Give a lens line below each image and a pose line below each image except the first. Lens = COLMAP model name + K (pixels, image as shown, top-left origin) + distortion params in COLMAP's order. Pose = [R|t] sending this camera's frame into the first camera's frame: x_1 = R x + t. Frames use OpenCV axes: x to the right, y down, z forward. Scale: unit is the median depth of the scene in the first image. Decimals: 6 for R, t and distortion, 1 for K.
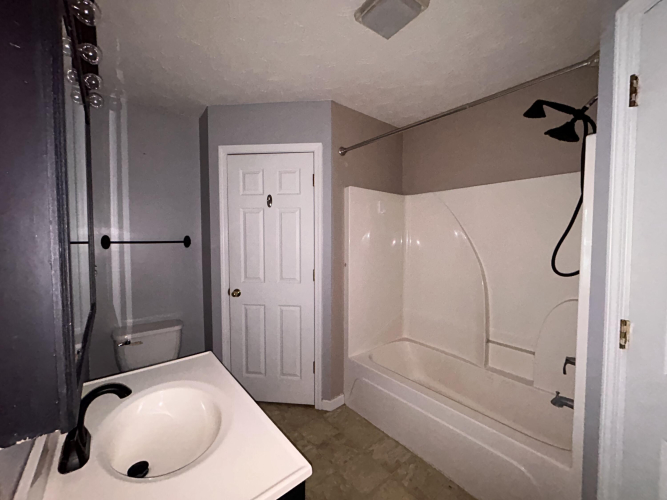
lens RADIAL K [[270.1, 0, 328.8], [0, 270.1, 249.4], [0, 0, 1]] dist [0.002940, -0.000458]
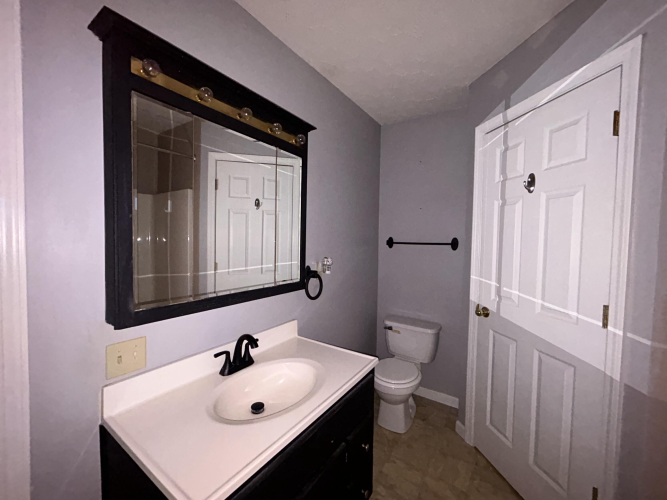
lens RADIAL K [[270.1, 0, 330.6], [0, 270.1, 249.0], [0, 0, 1]] dist [0.002940, -0.000458]
pose [[0.291438, 0.040206, -0.955744, 0.264344], [-0.058800, 0.997980, 0.024053, -0.009849], [0.954781, 0.049187, 0.293214, 0.362051]]
